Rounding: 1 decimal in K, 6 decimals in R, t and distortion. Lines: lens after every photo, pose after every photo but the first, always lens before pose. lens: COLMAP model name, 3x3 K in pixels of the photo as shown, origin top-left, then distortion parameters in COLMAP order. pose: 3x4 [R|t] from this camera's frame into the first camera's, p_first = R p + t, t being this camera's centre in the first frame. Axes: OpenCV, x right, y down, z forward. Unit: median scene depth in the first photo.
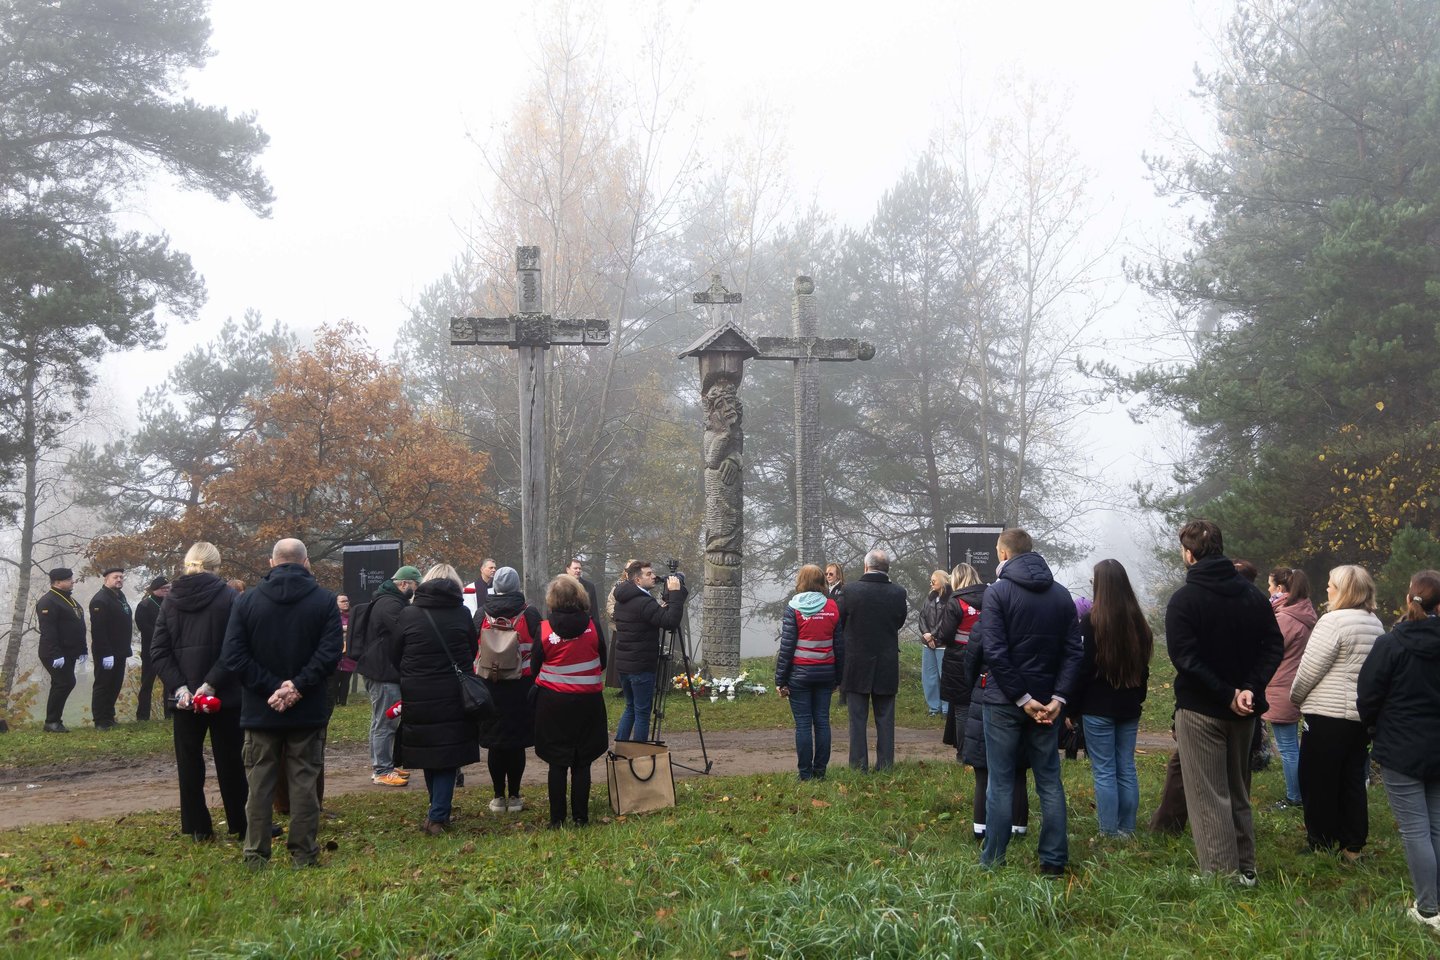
lens RADIAL K [[1365.1, 0, 727.8], [0, 1365.1, 462.6], [0, 0, 1]] dist [0.010080, -0.001153]
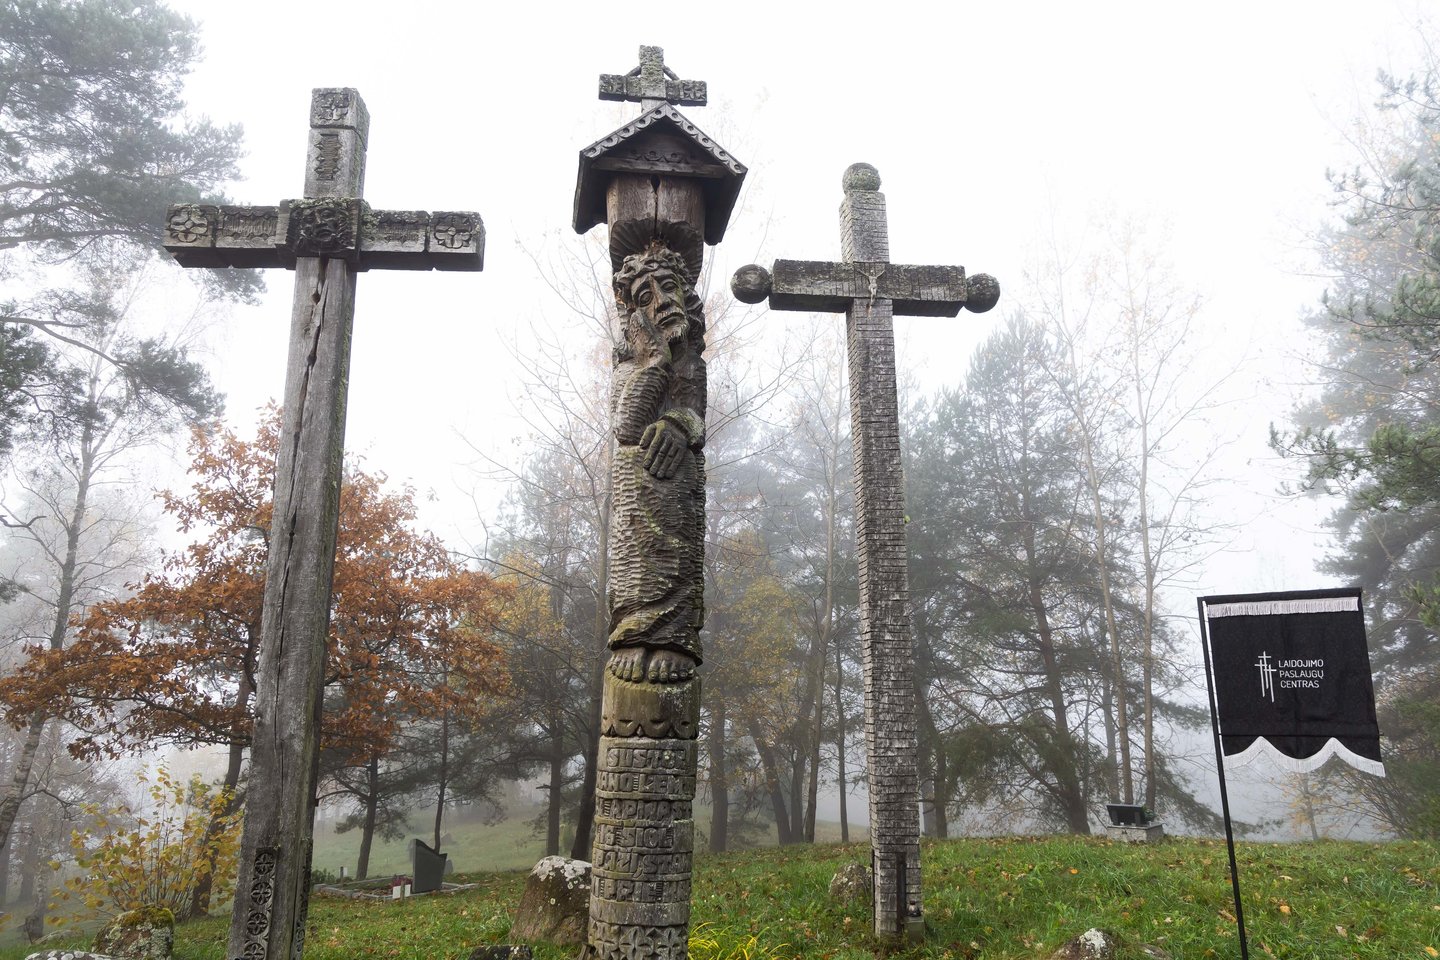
lens RADIAL K [[961.6, 0, 728.1], [0, 961.6, 480.2], [0, 0, 1]] dist [0.007955, 0.000669]
pose [[0.990865, -0.028396, -0.131833, 0.054362], [0.003754, 0.983008, -0.183522, 0.065063], [0.134804, 0.181350, 0.974135, 0.684051]]
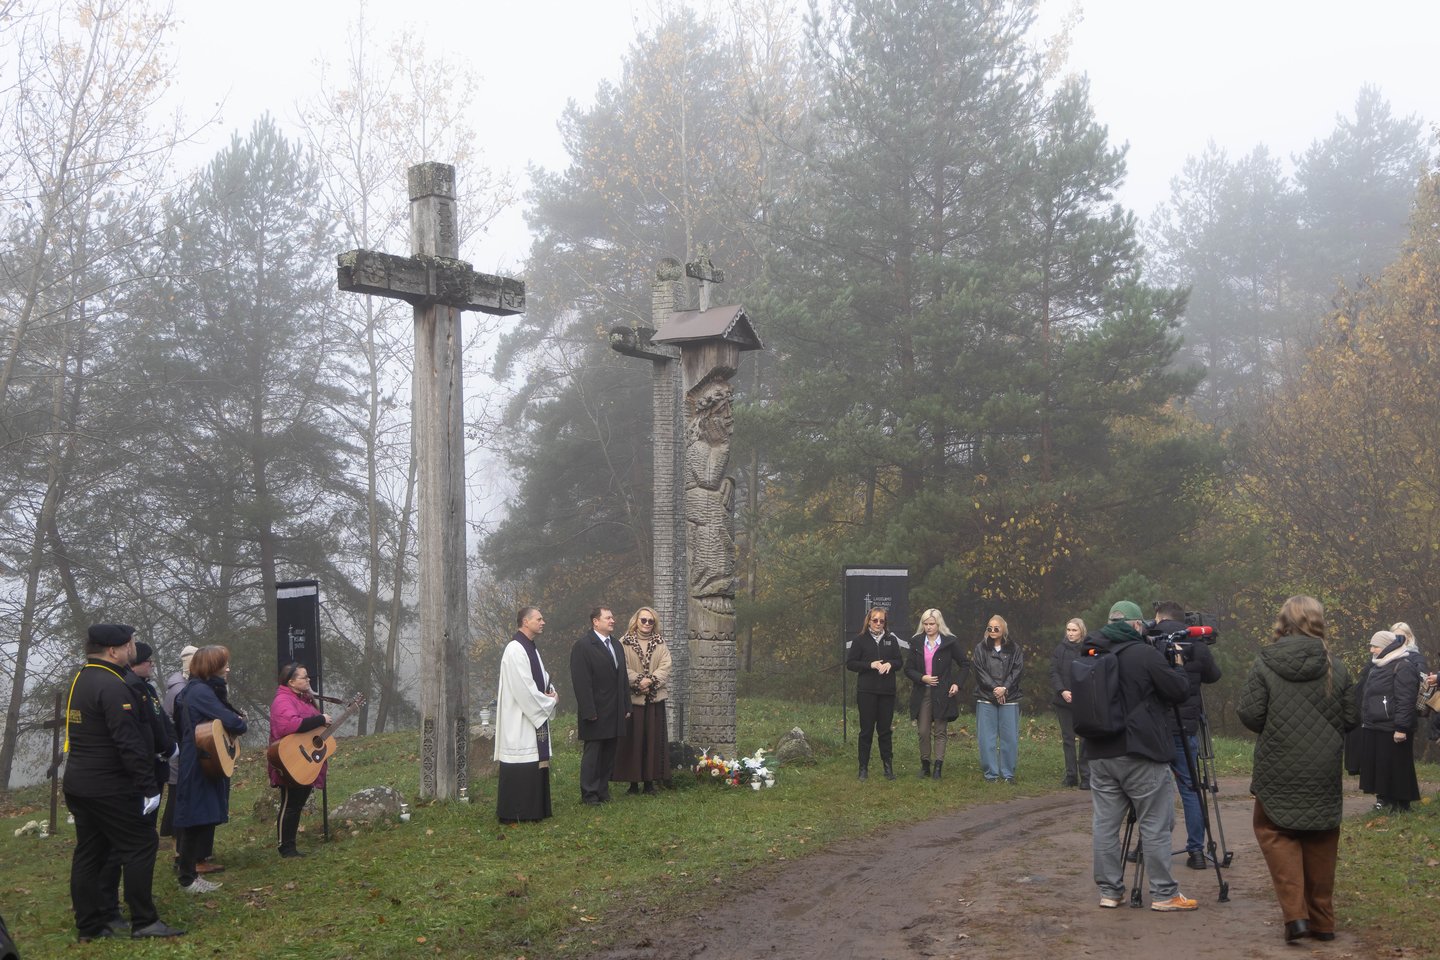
lens RADIAL K [[1547.5, 0, 719.0], [0, 1547.5, 432.8], [0, 0, 1]] dist [0.008061, 0.016071]
pose [[0.753130, 0.065028, 0.654650, -0.558251], [-0.030302, 0.997476, -0.064222, 0.027237], [-0.657174, 0.028530, 0.753199, 0.311085]]
